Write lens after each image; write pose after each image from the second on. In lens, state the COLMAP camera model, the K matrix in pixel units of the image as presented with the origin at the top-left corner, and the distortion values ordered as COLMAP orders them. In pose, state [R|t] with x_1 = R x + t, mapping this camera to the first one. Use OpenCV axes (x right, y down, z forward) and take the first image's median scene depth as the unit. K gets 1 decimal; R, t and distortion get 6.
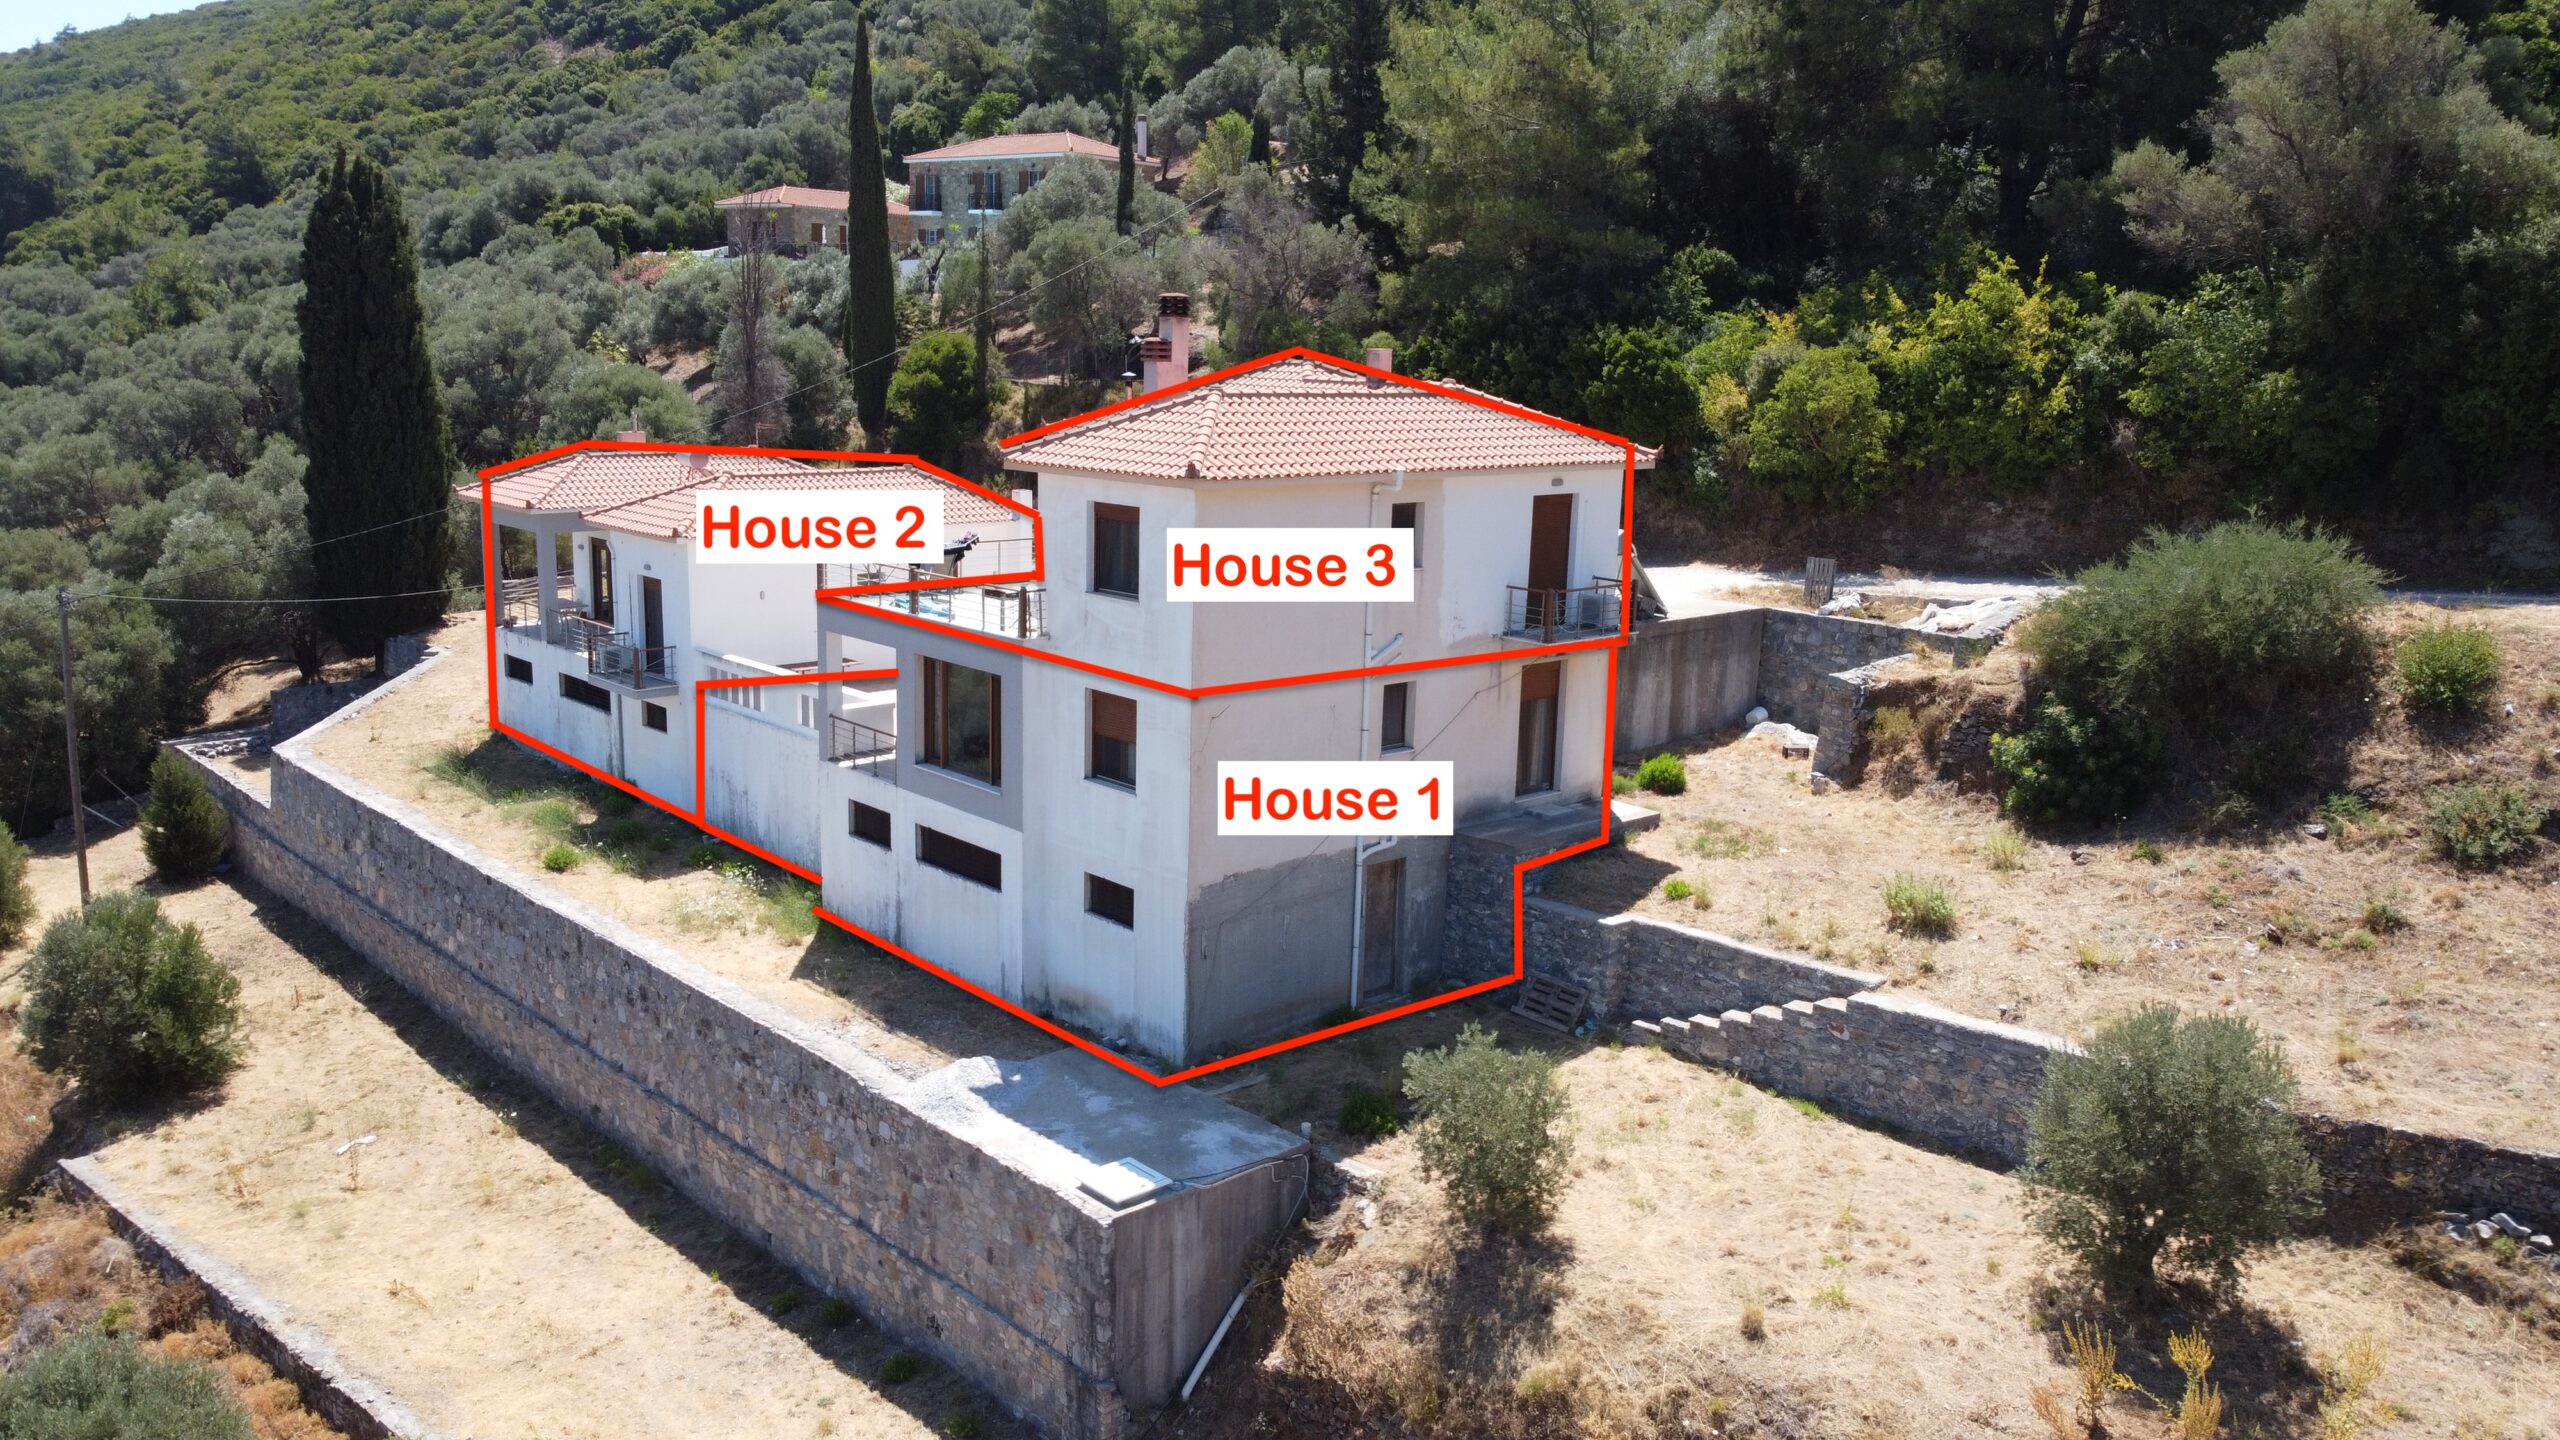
lens RADIAL K [[1935.1, 0, 1274.3], [0, 1935.1, 724.9], [0, 0, 1]] dist [-0.002613, 0.003301]
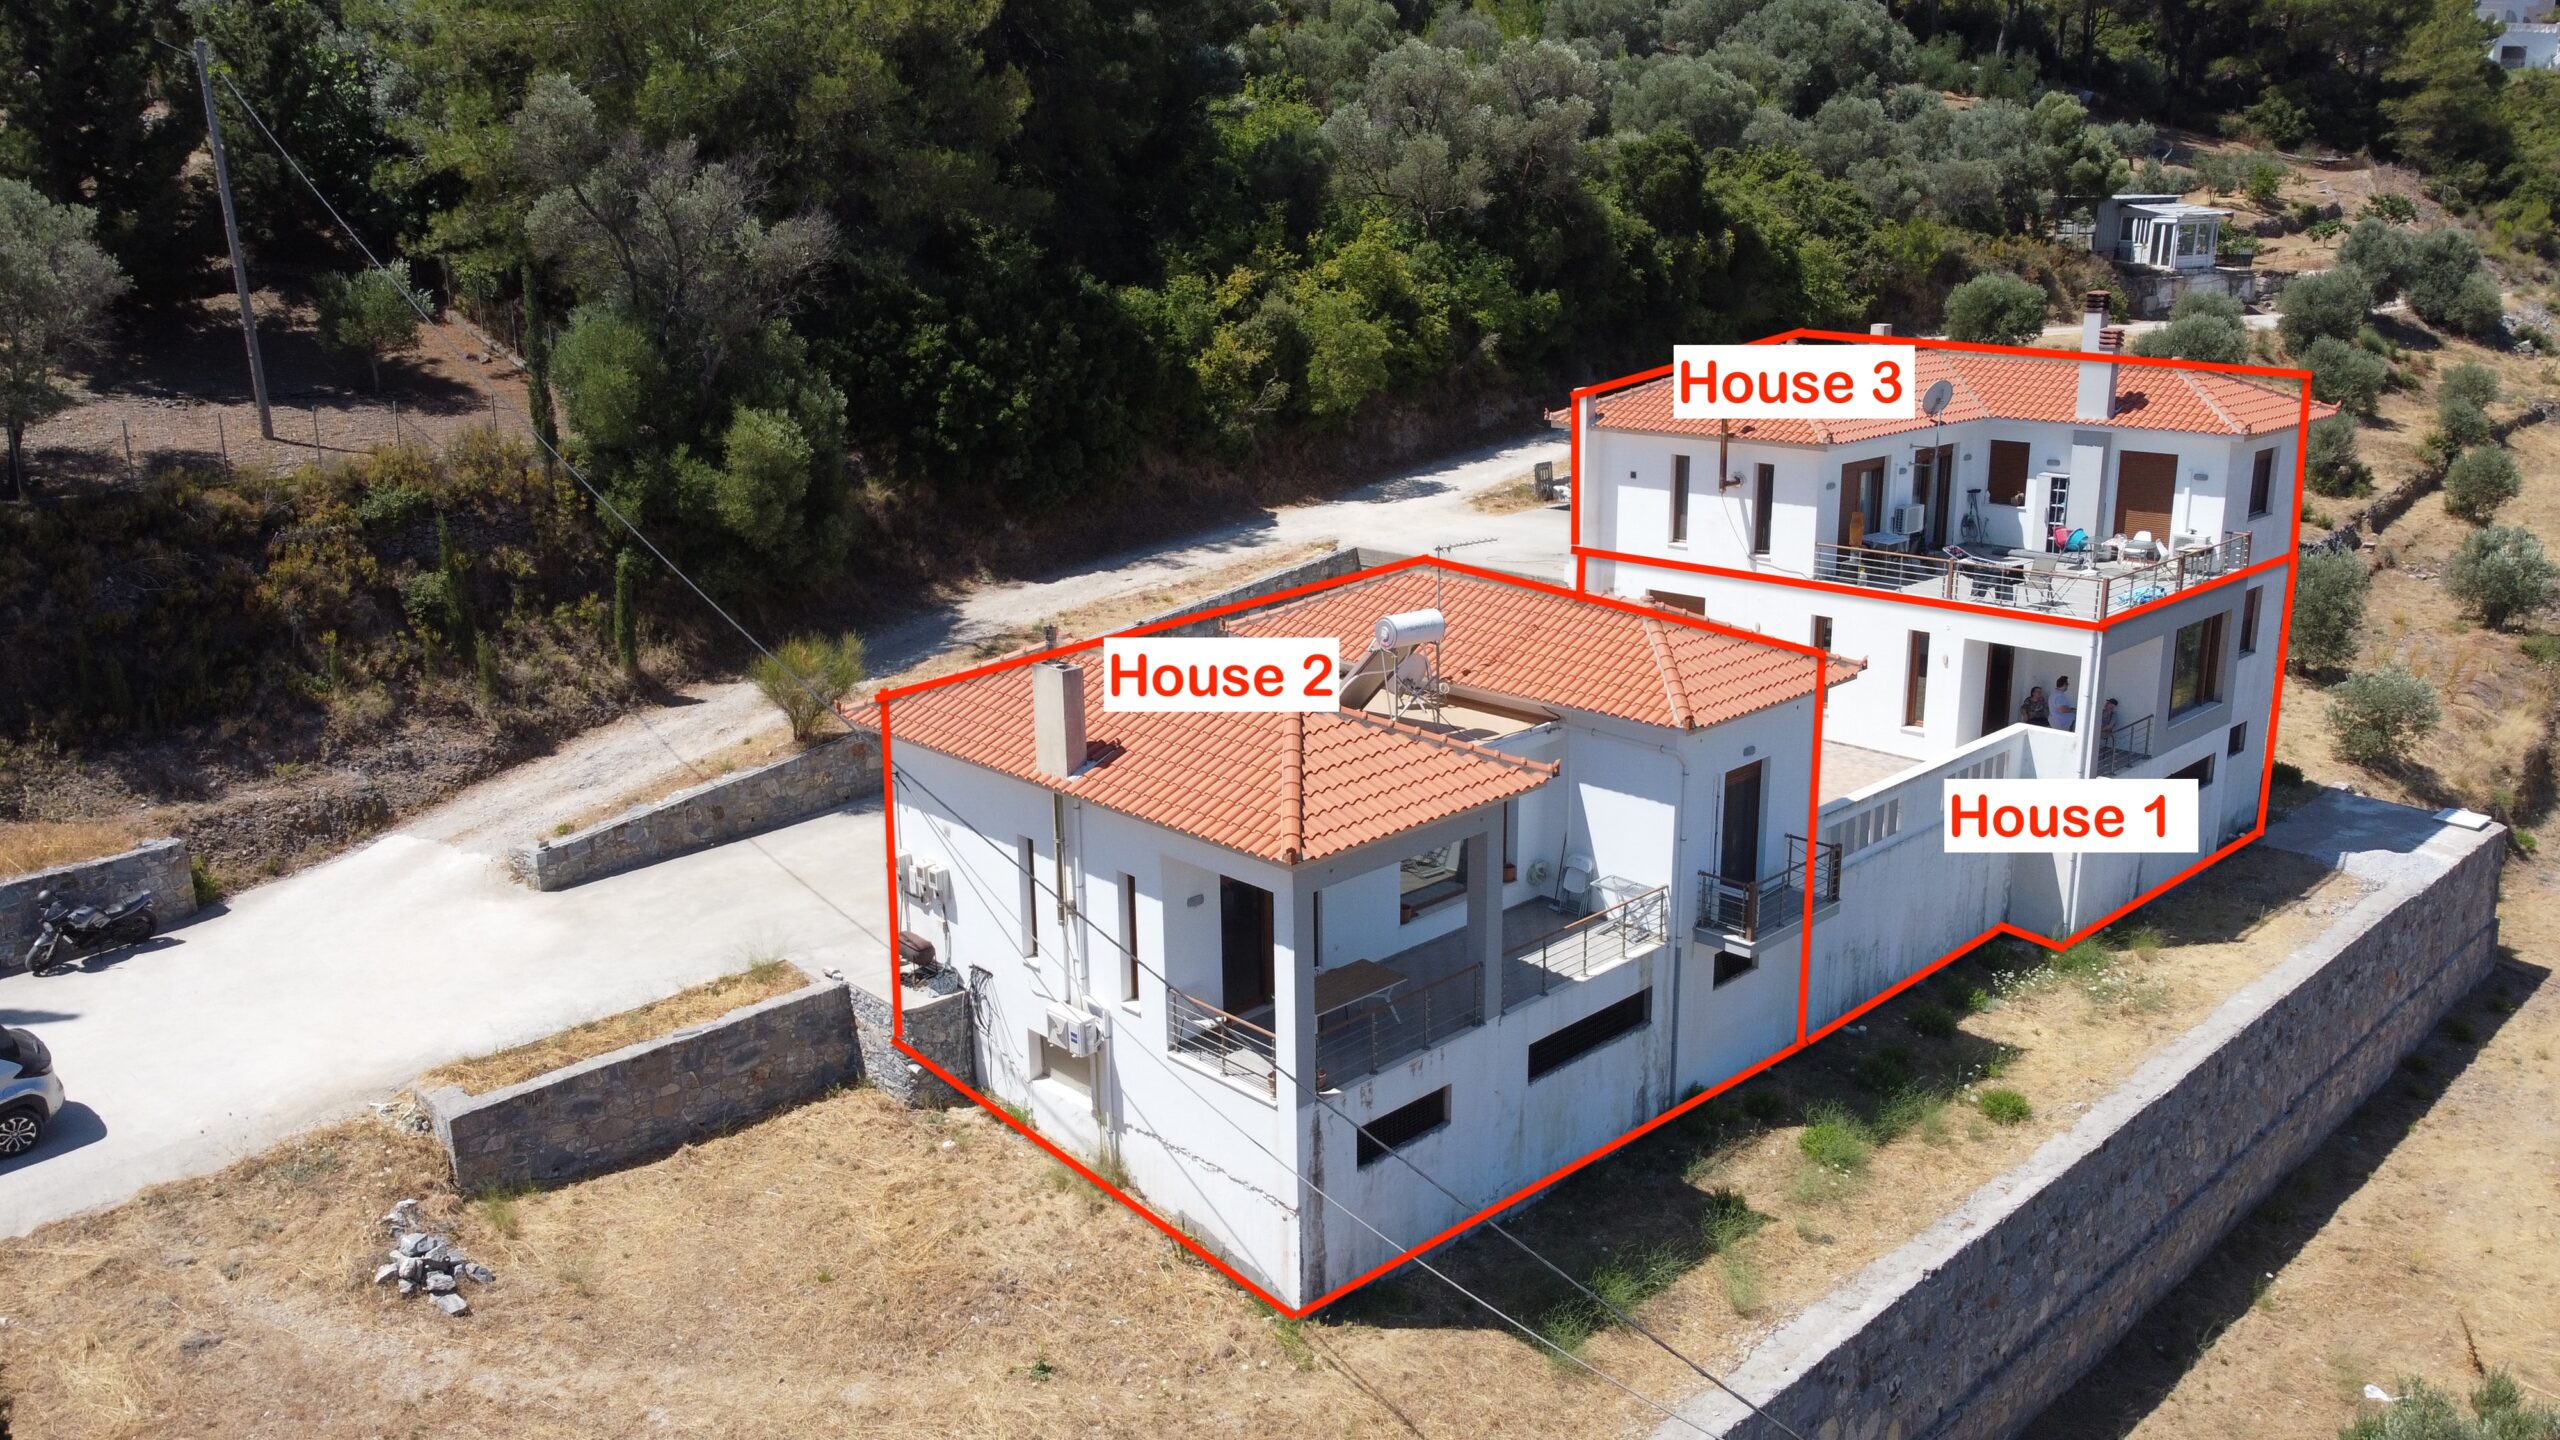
lens RADIAL K [[1935.1, 0, 1266.2], [0, 1935.1, 723.2], [0, 0, 1]] dist [-0.002613, 0.003301]
pose [[-0.029137, -0.285804, 0.957845, -1.365842], [0.209756, 0.935168, 0.285418, -0.452638], [-0.977319, 0.209230, 0.032701, 1.618165]]
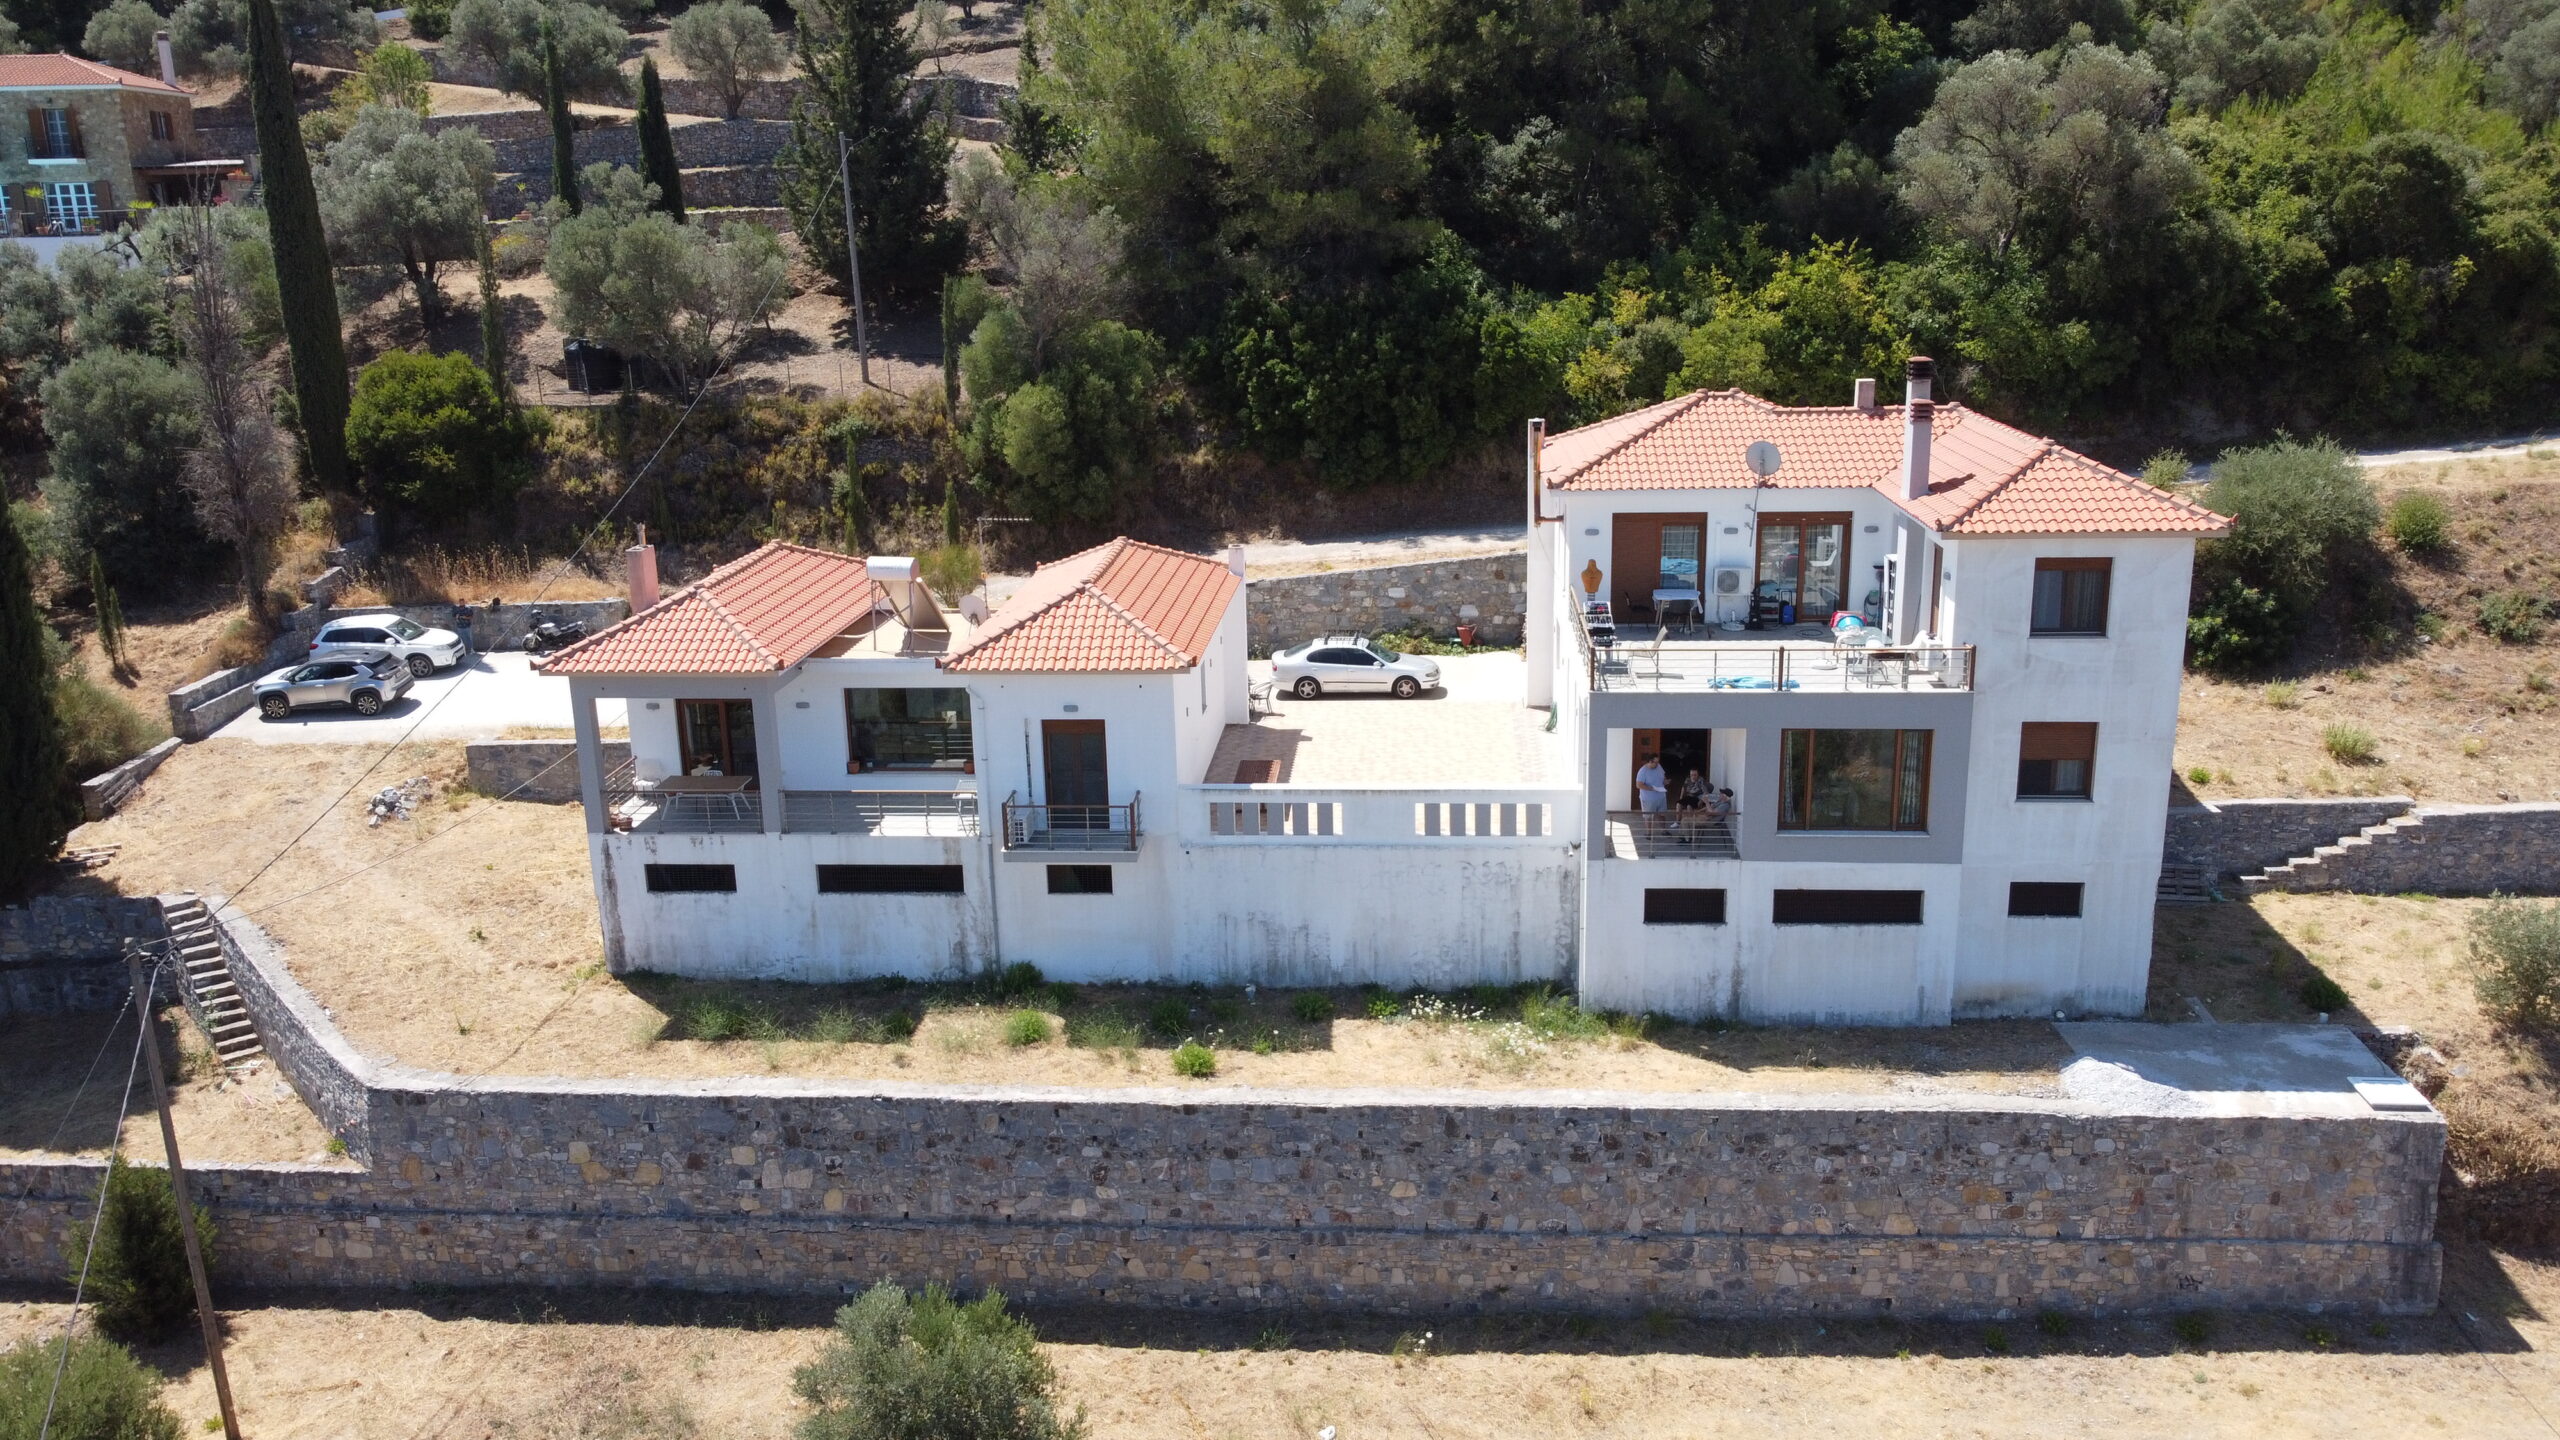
lens RADIAL K [[1935.1, 0, 1278.7], [0, 1935.1, 721.1], [0, 0, 1]] dist [-0.002613, 0.003301]
pose [[0.728930, -0.217581, 0.649092, -1.138516], [0.173317, 0.975913, 0.132499, -0.243416], [-0.662286, 0.015916, 0.749082, 0.440436]]
